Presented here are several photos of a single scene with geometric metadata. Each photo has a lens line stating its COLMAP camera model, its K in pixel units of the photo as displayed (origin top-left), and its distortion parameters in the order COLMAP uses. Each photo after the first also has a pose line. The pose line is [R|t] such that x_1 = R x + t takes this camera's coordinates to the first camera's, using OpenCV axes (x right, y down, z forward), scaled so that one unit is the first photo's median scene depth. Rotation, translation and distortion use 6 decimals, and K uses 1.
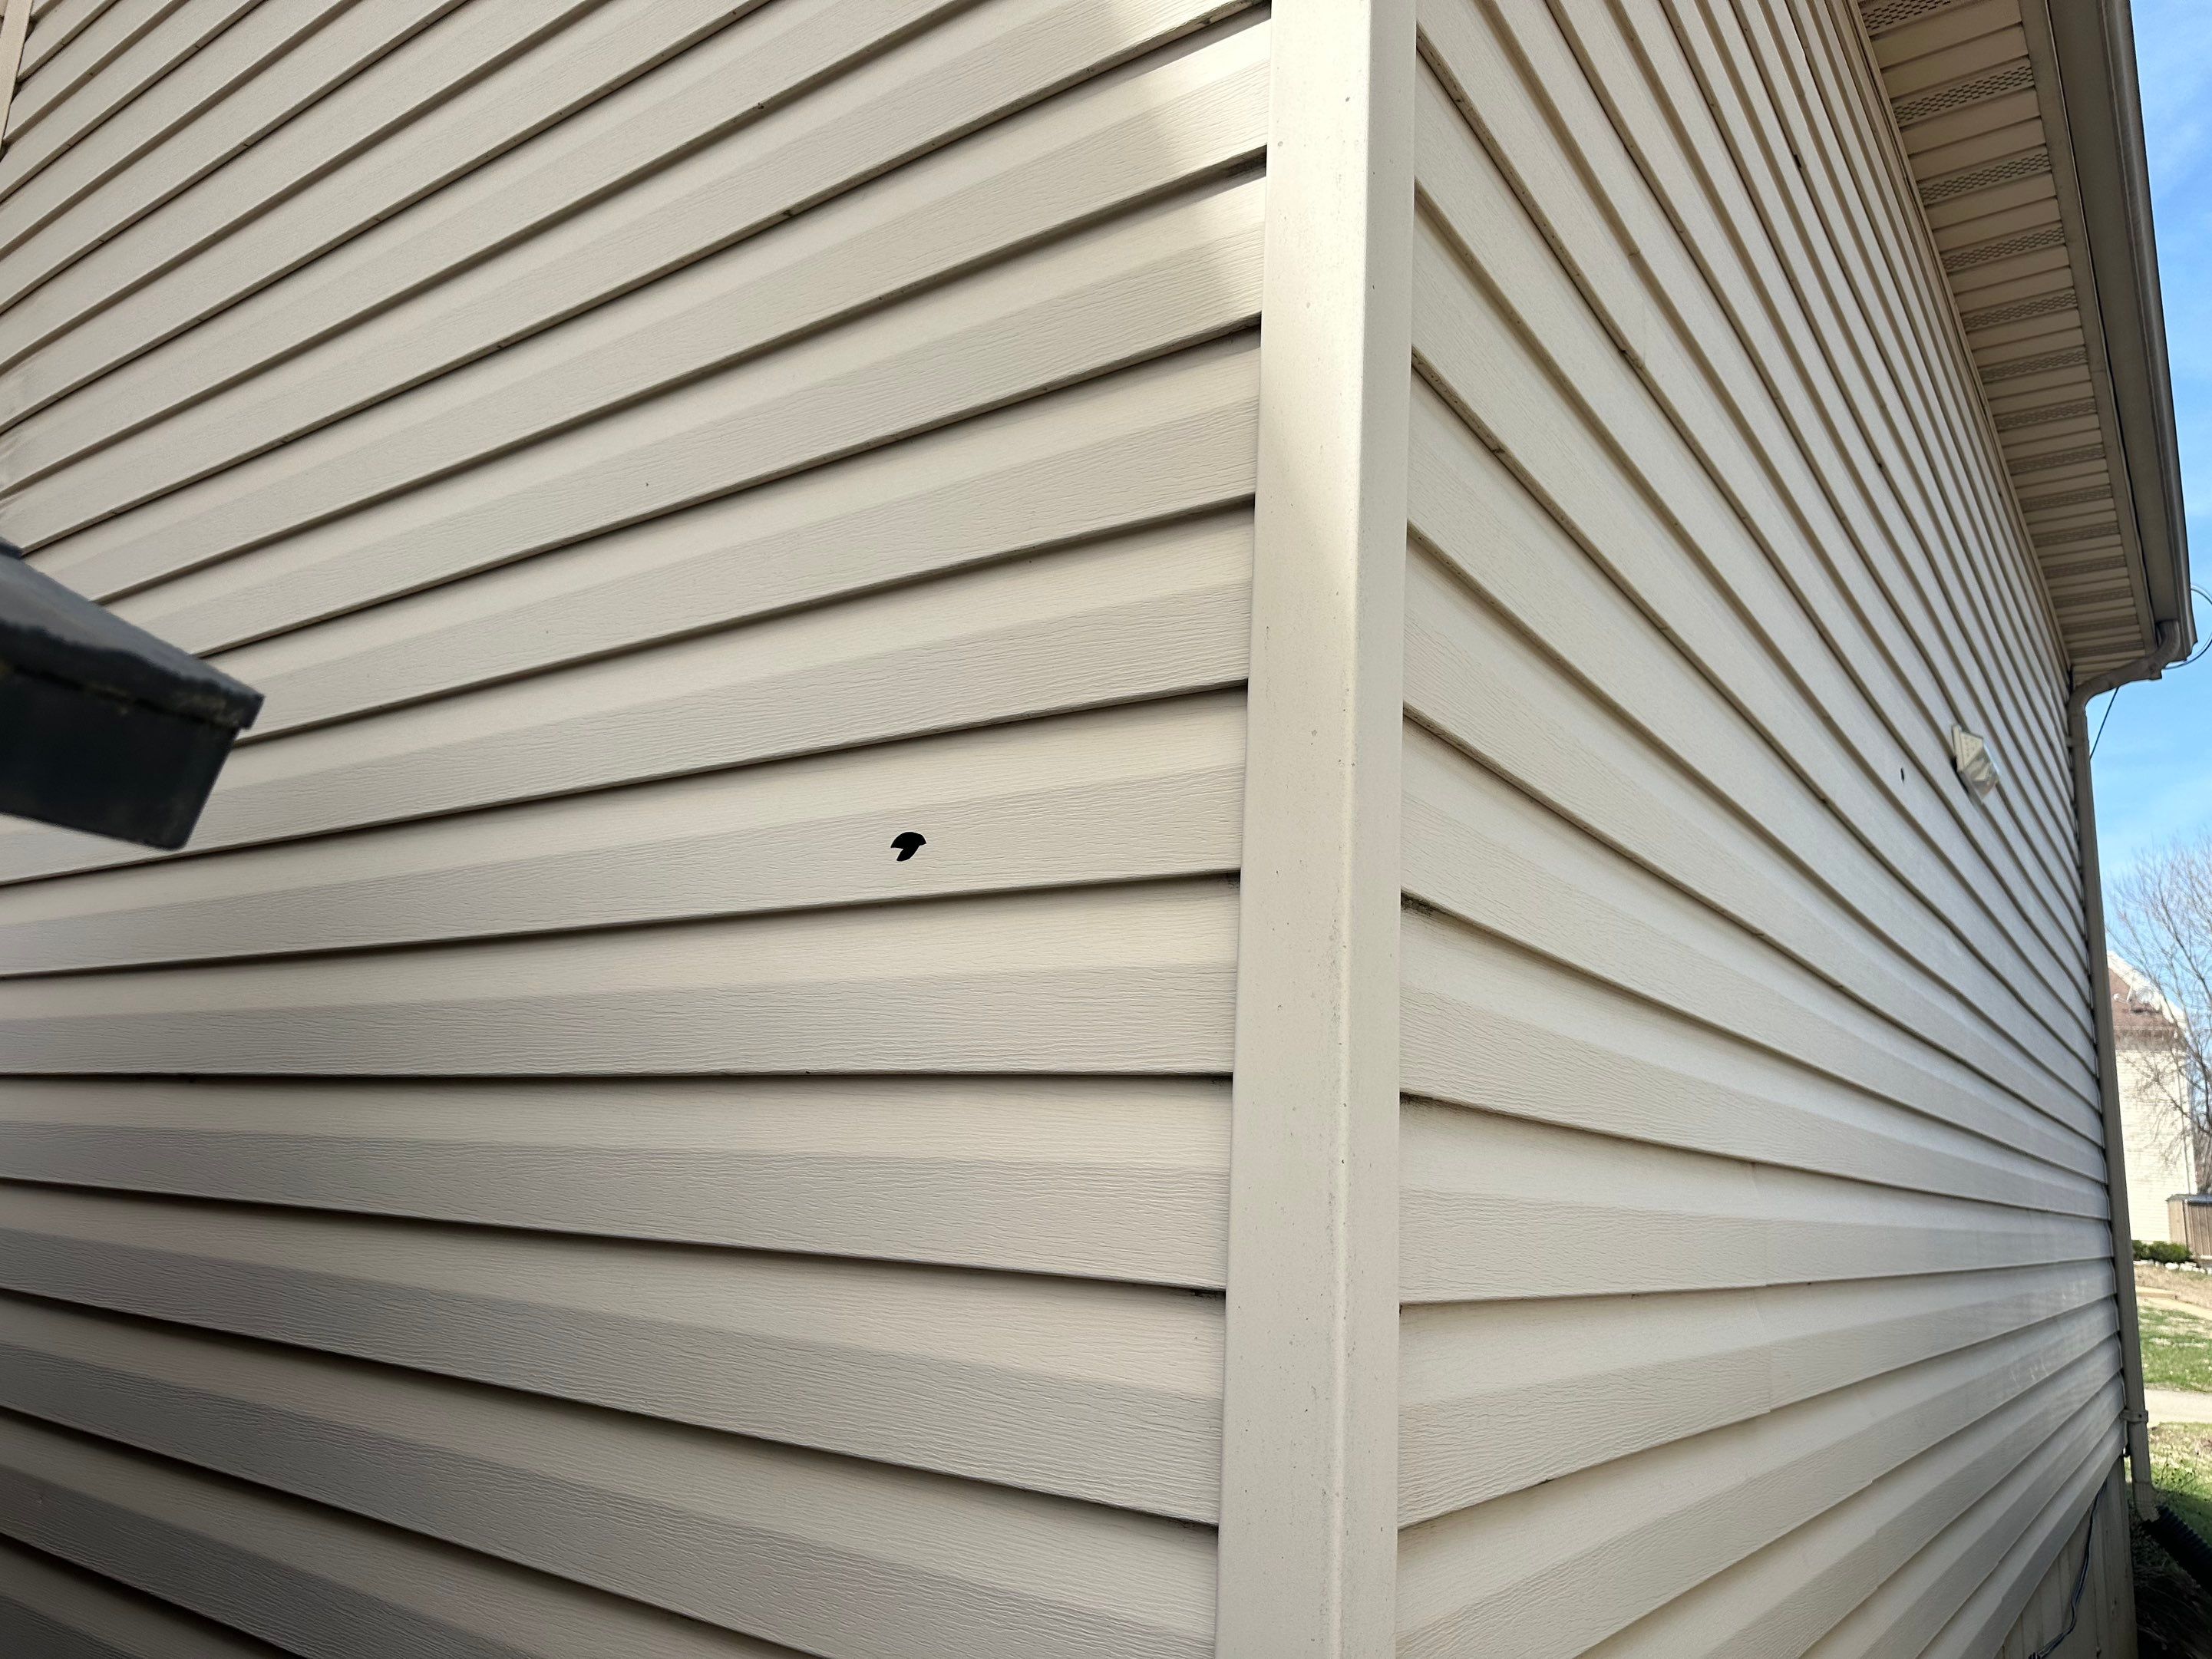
lens RADIAL K [[1574.3, 0, 1181.0], [0, 1574.3, 826.9], [0, 0, 1]] dist [0.048304, -0.133846]
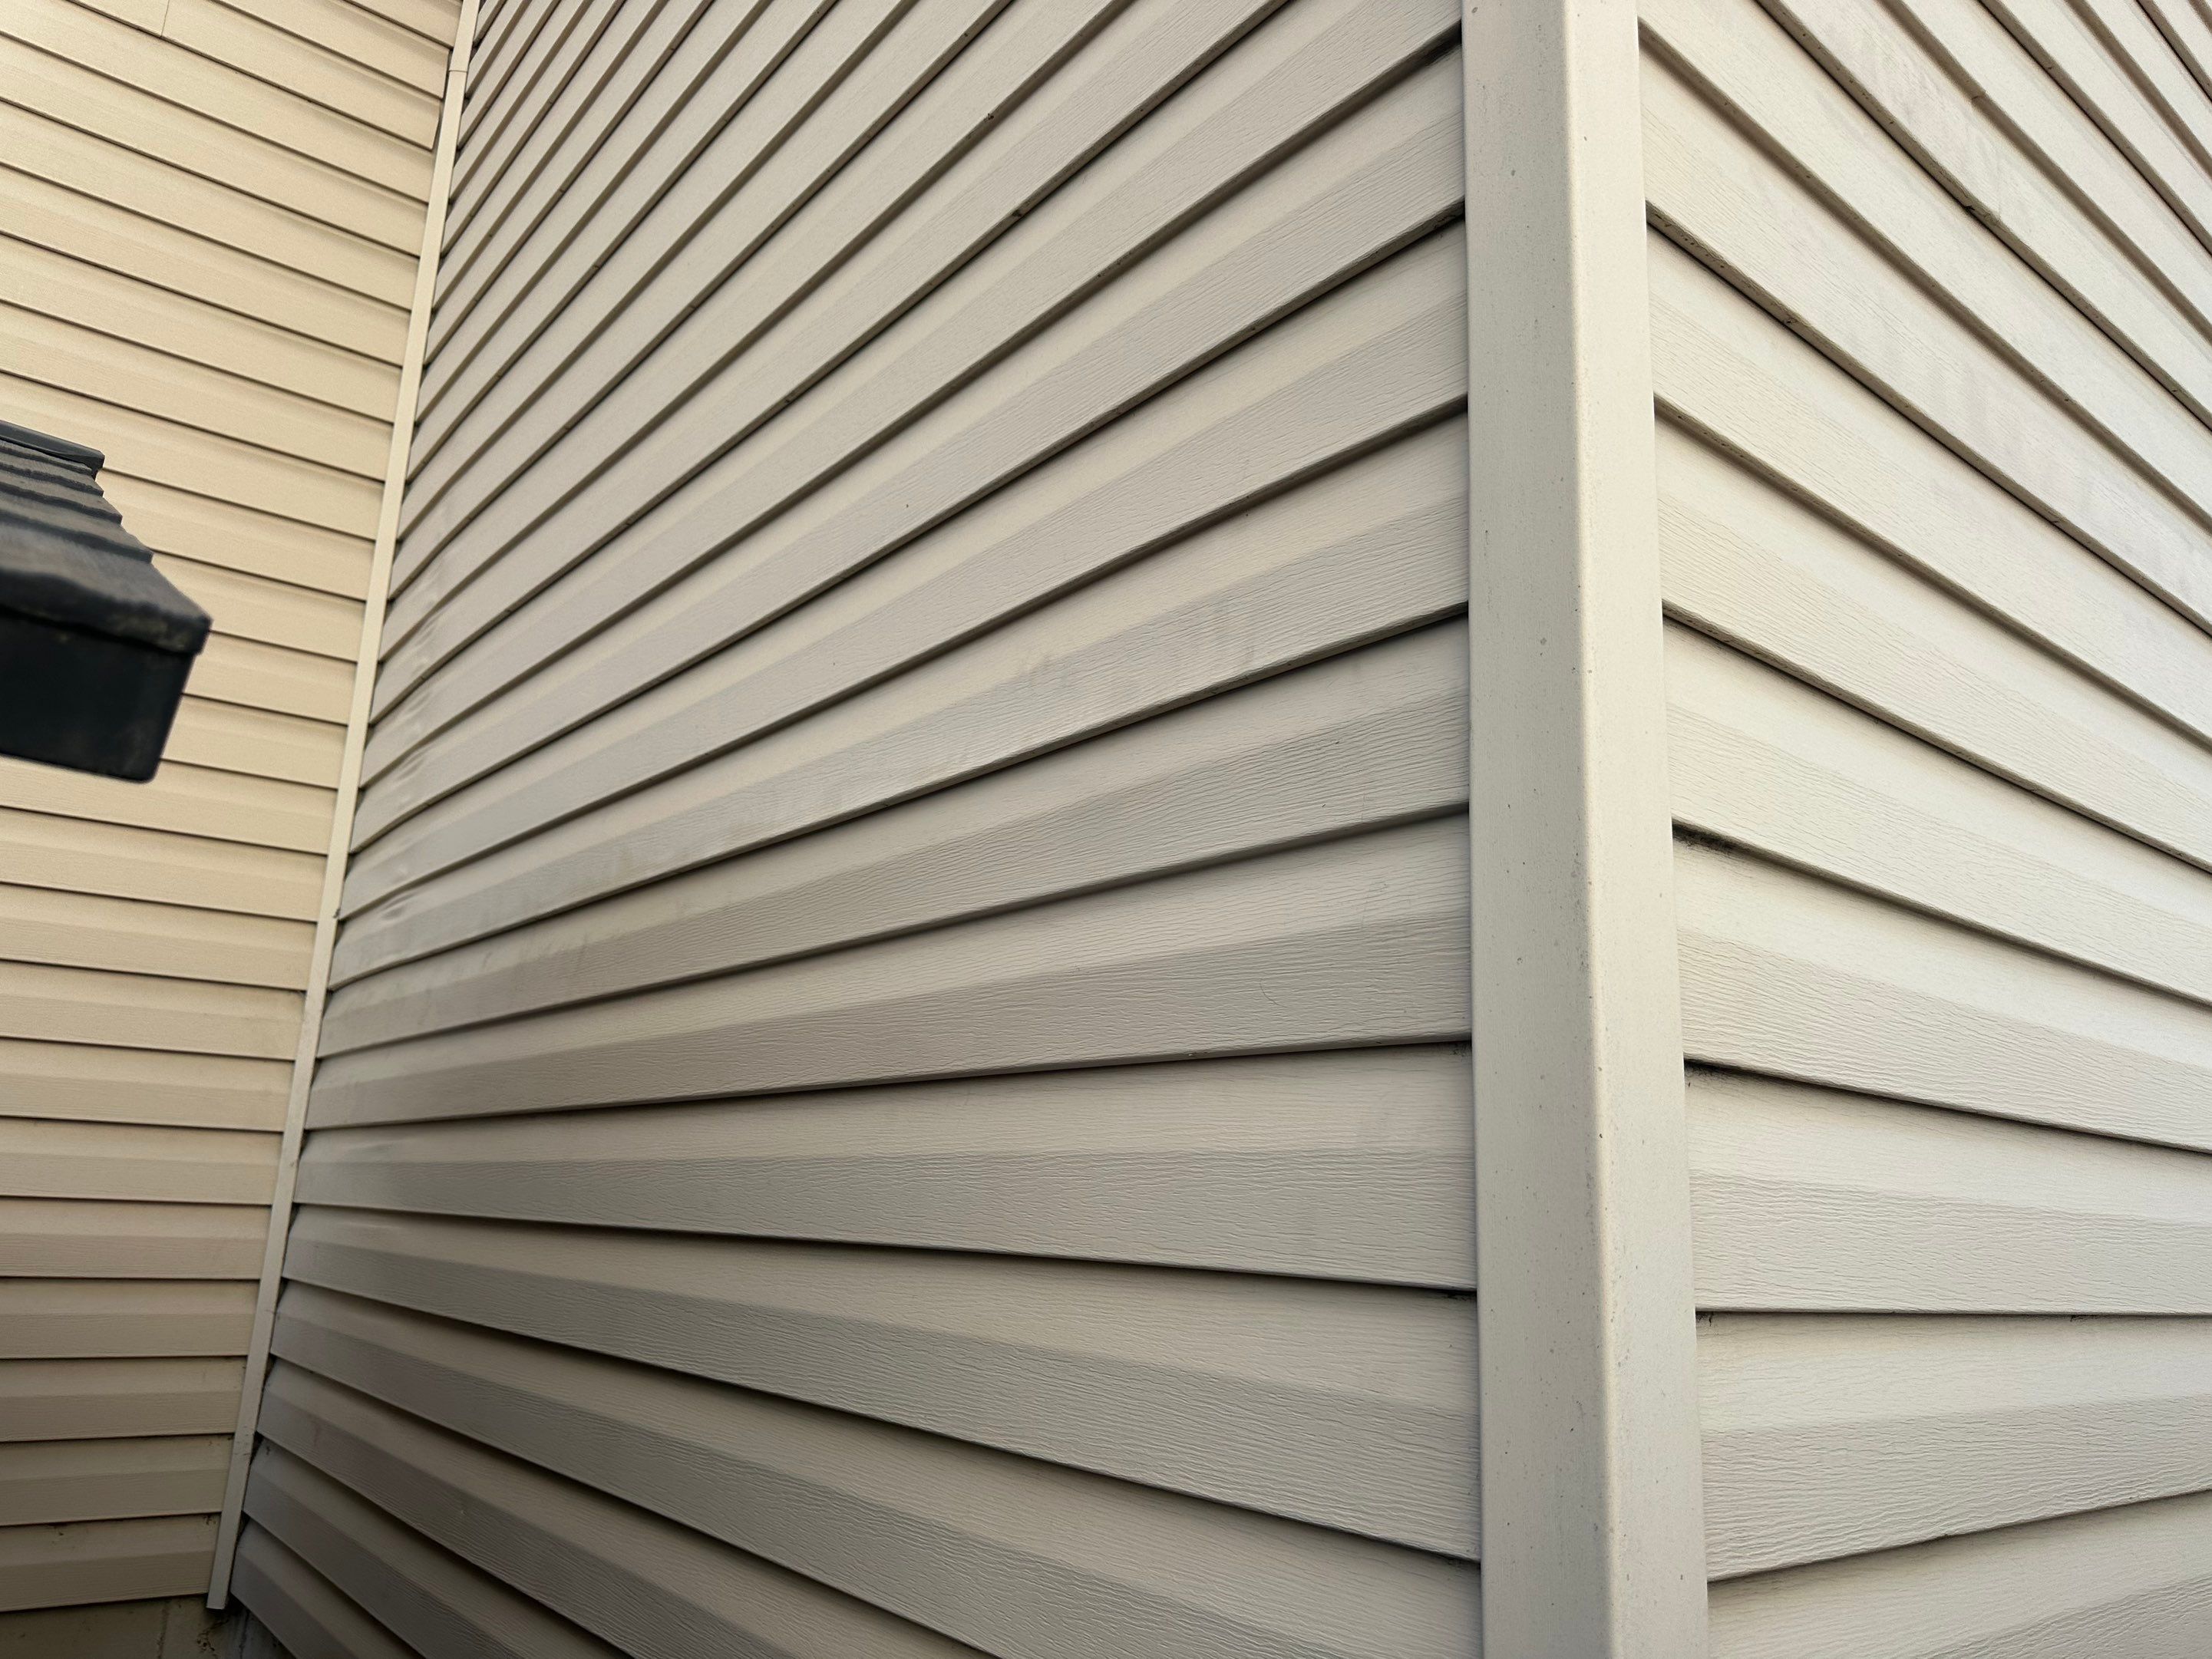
lens RADIAL K [[1574.3, 0, 1181.0], [0, 1574.3, 826.9], [0, 0, 1]] dist [0.048304, -0.133846]
pose [[0.955420, -0.082658, -0.283445, 0.120461], [0.071869, 0.996245, -0.048272, 0.062361], [0.286370, 0.025749, 0.957773, 0.106082]]
